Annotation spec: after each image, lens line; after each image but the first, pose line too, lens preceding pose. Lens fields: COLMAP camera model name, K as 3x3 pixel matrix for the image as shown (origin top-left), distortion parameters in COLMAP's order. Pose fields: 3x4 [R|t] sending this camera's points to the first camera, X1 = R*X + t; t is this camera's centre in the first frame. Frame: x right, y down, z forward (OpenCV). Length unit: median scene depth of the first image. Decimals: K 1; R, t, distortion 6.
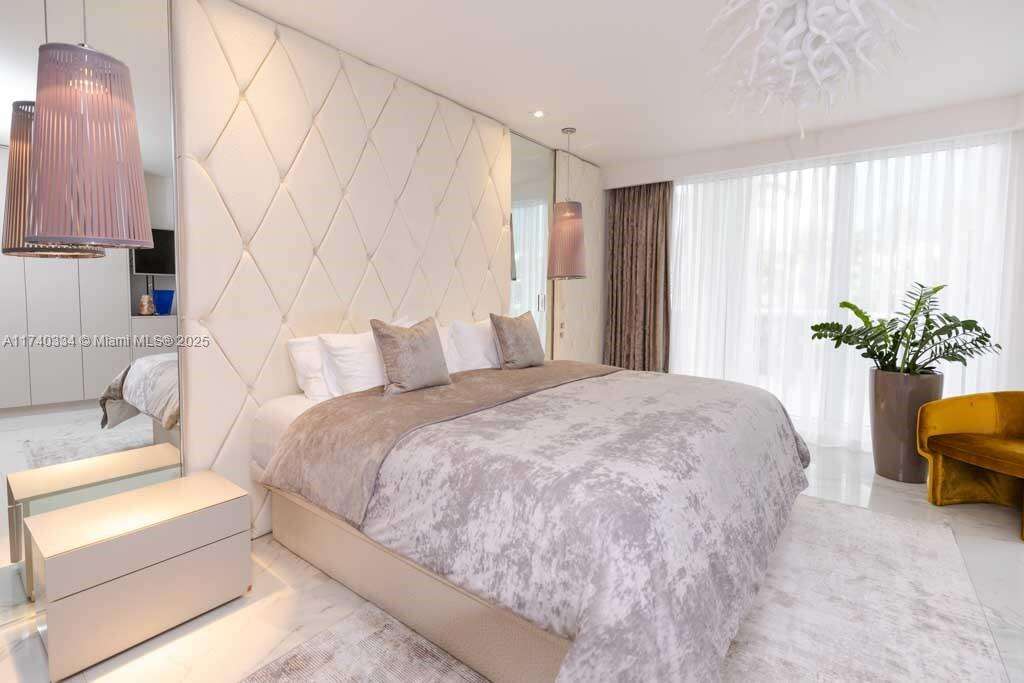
lens RADIAL K [[486.0, 0, 557.2], [0, 486.0, 320.4], [0, 0, 1]] dist [0.008826, -0.002630]
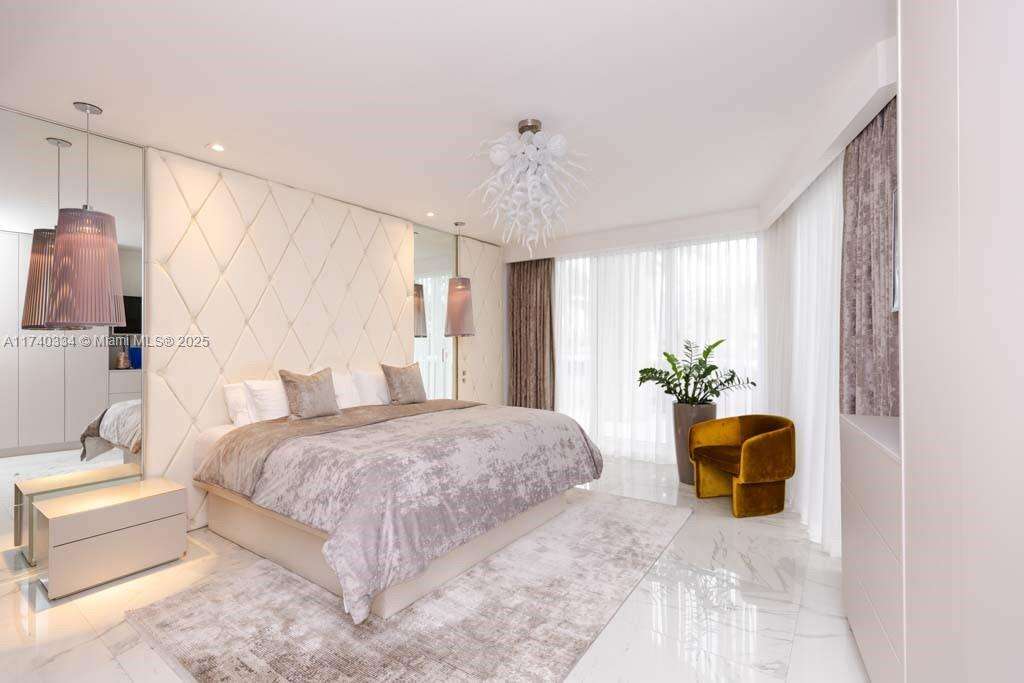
lens RADIAL K [[468.5, 0, 548.0], [0, 468.5, 342.2], [0, 0, 1]] dist [0.006493, -0.001077]
pose [[0.999339, -0.010595, 0.034787, 0.326571], [0.012558, 0.998313, -0.056695, 0.004046], [-0.034128, 0.057094, 0.997785, -0.379916]]
